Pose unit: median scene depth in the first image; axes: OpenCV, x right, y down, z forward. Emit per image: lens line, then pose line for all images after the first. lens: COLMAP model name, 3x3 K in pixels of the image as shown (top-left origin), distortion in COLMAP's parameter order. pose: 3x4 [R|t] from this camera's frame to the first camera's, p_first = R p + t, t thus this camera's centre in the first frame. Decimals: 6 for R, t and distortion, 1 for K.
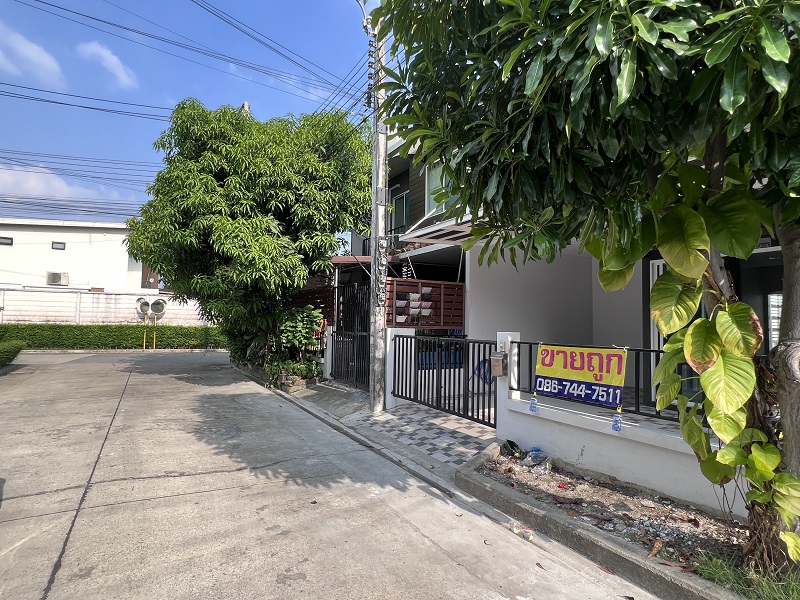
lens RADIAL K [[444.3, 0, 399.7], [0, 444.3, 301.0], [0, 0, 1]] dist [0.000592, 0.000035]
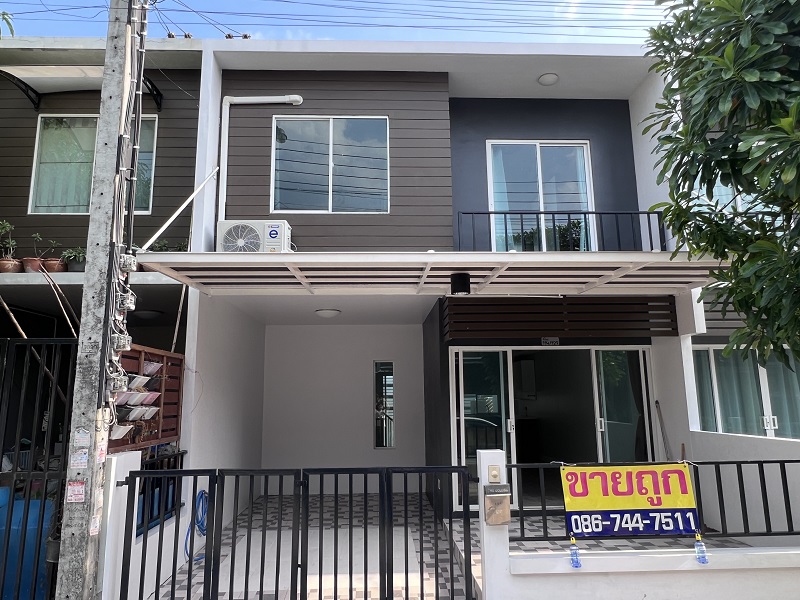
lens RADIAL K [[531.1, 0, 399.9], [0, 531.1, 298.8], [0, 0, 1]] dist [-0.001680, 0.000735]
pose [[0.456499, 0.138334, 0.878904, -0.664948], [-0.028093, 0.989588, -0.141164, -0.047229], [-0.889280, 0.039750, 0.455632, 0.910533]]
